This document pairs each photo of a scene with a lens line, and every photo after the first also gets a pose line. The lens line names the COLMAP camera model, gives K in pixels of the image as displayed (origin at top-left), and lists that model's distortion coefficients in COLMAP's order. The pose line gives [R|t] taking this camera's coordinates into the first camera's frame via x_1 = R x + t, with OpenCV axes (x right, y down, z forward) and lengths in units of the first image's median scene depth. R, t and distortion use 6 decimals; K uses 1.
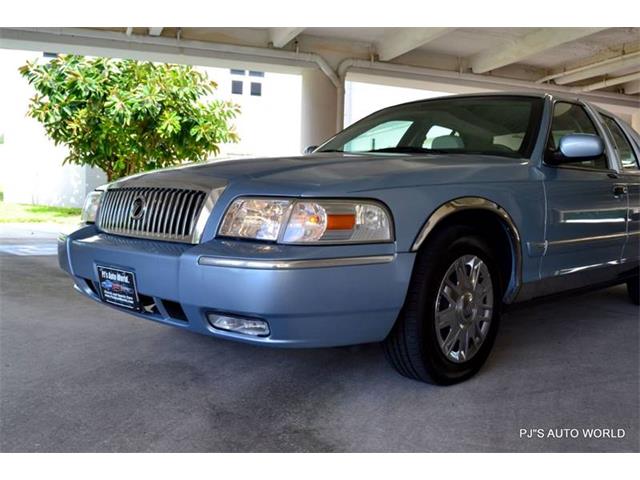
lens RADIAL K [[639.7, 0, 320.0], [0, 639.7, 240.0], [0, 0, 1]] dist [-0.061904, 0.004573]
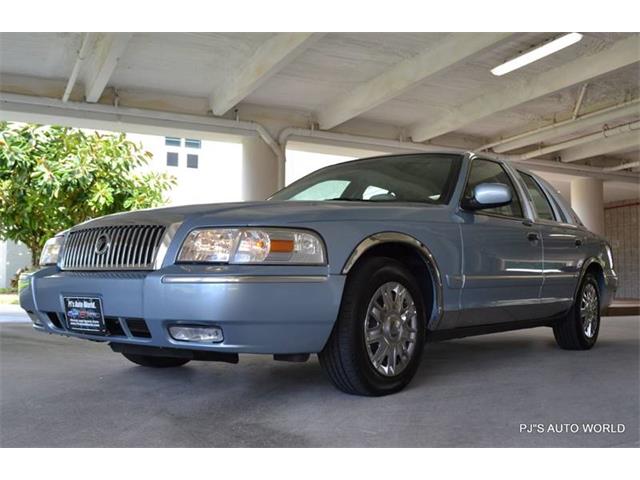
lens RADIAL K [[681.2, 0, 342.2], [0, 681.2, 259.8], [0, 0, 1]] dist [-0.047314, -0.021377]
pose [[0.992943, -0.017723, 0.117258, -0.003477], [0.028213, 0.995684, -0.088420, 0.075576], [-0.115184, 0.091104, 0.989158, -0.185917]]
